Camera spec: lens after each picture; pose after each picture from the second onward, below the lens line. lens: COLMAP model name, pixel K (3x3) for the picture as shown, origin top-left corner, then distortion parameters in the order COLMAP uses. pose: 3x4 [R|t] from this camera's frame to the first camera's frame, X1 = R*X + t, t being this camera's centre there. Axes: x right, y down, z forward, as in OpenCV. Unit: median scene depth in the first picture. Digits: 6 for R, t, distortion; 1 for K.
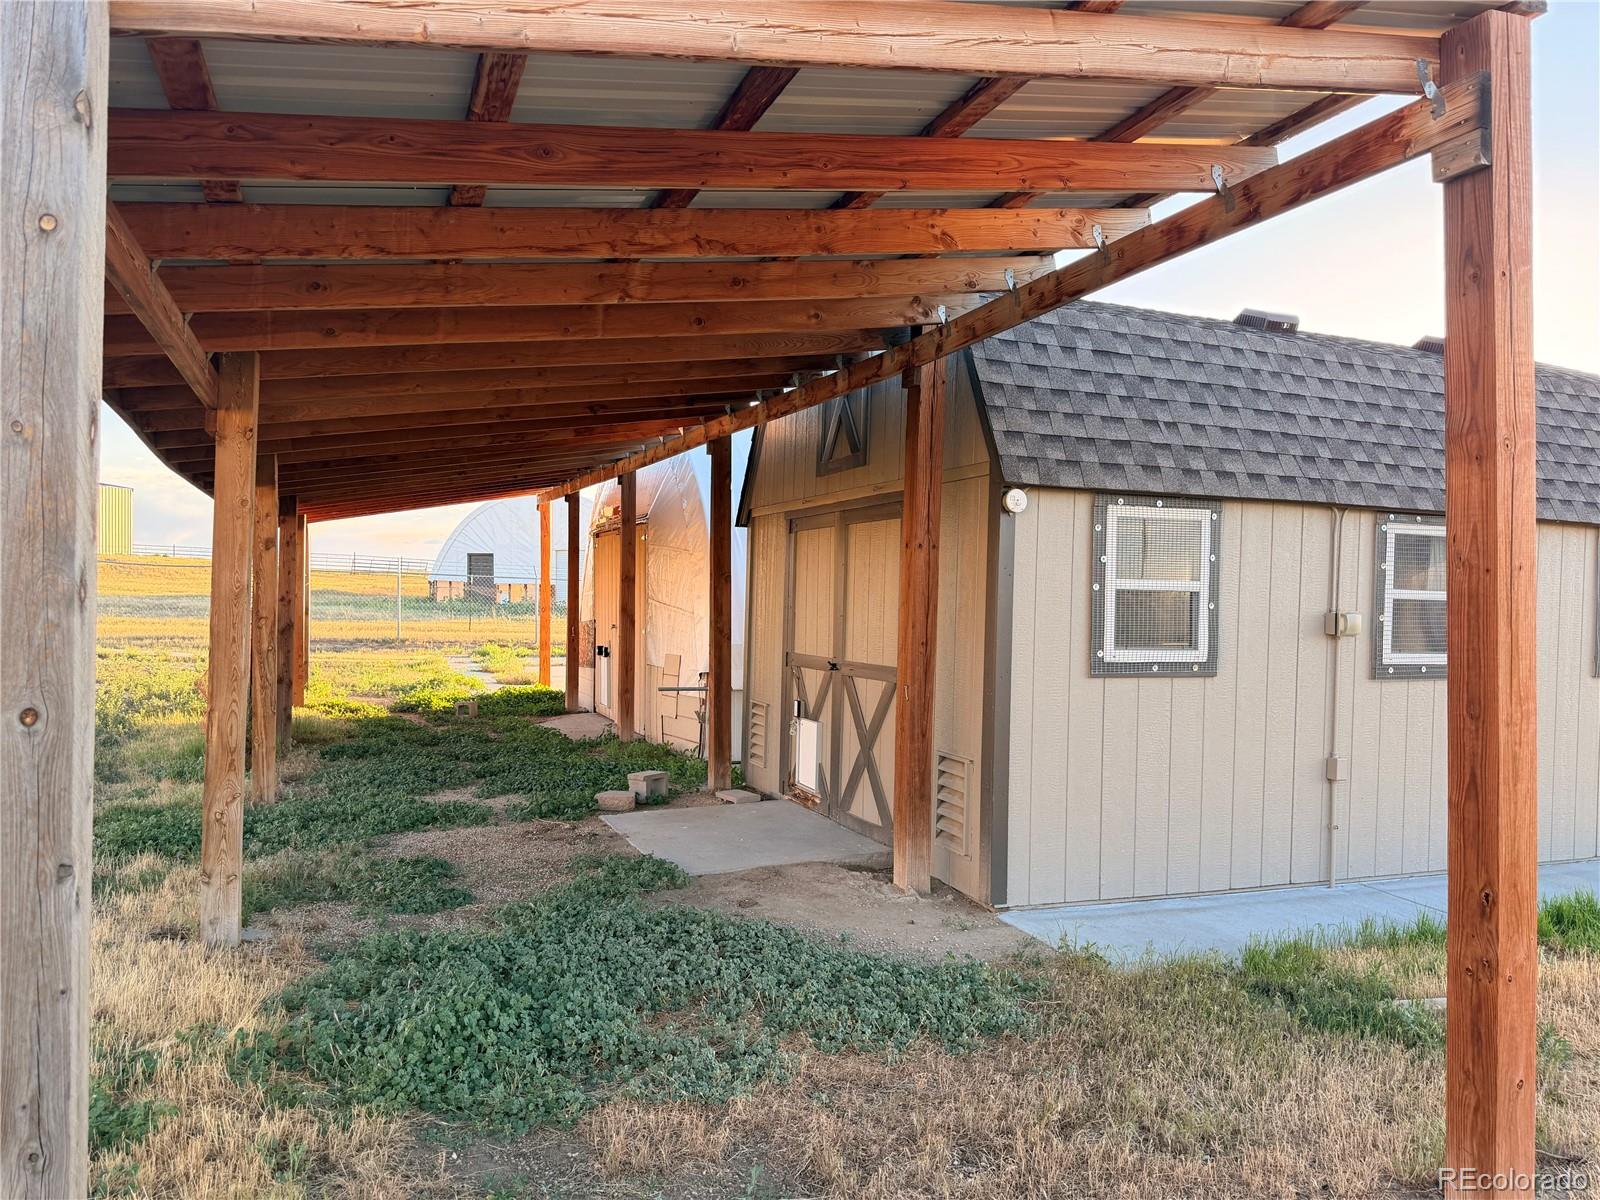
lens RADIAL K [[1124.4, 0, 800.3], [0, 1124.4, 599.7], [0, 0, 1]] dist [-0.000817, -0.003443]
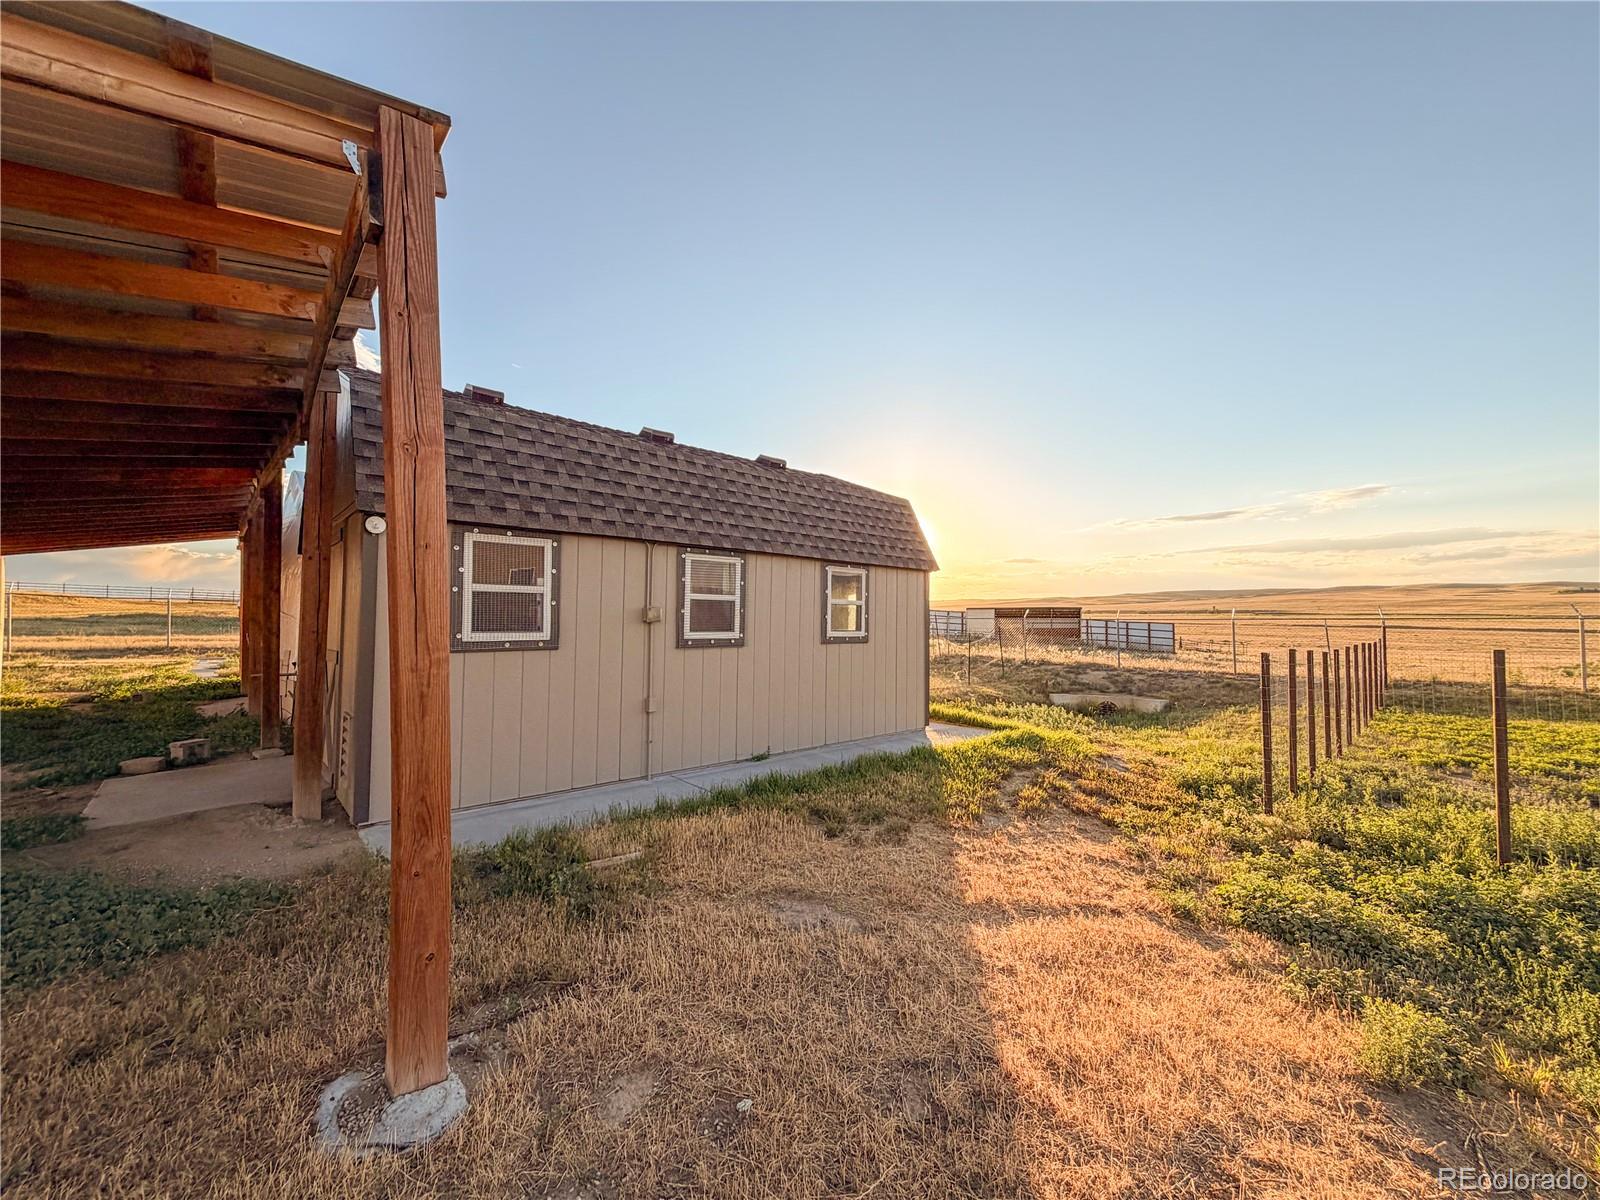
lens RADIAL K [[635.3, 0, 799.8], [0, 635.3, 595.8], [0, 0, 1]] dist [-0.003879, -0.000314]
pose [[0.927528, -0.000481, 0.373754, 0.346647], [0.012124, 0.999512, -0.028801, 0.024069], [-0.373557, 0.031245, 0.927081, 0.079711]]
